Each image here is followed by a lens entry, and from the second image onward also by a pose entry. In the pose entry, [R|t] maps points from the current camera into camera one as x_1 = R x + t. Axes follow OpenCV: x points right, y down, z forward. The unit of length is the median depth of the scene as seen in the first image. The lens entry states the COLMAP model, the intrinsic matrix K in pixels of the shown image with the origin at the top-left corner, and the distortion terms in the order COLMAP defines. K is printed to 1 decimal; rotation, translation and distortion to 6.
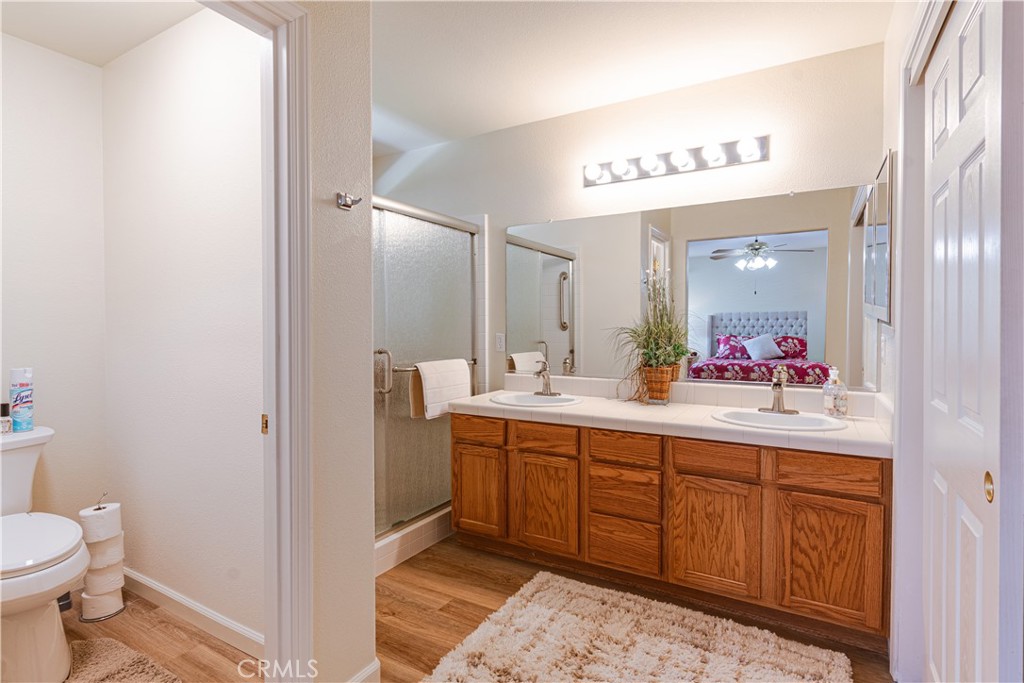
lens RADIAL K [[496.9, 0, 512.3], [0, 496.9, 335.5], [0, 0, 1]] dist [-0.003833, -0.000038]
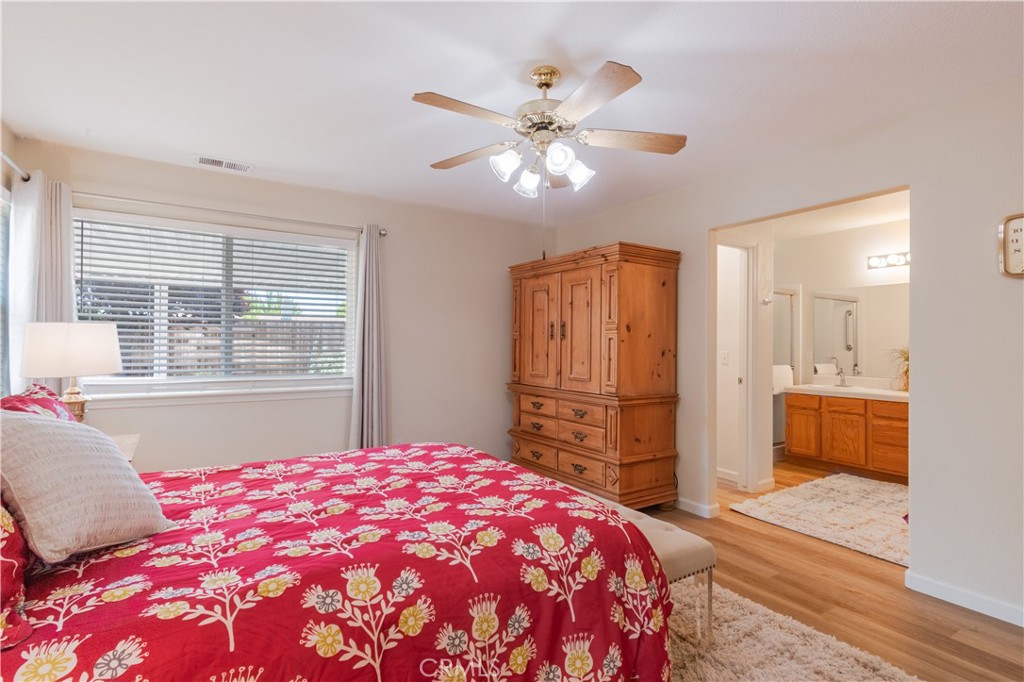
lens RADIAL K [[503.0, 0, 518.4], [0, 503.0, 344.1], [0, 0, 1]] dist [0.001487, 0.000179]
pose [[0.900766, 0.004168, -0.434286, -0.221064], [-0.013360, 0.999747, -0.018117, 0.018158], [0.434100, 0.022121, 0.900593, -1.284396]]
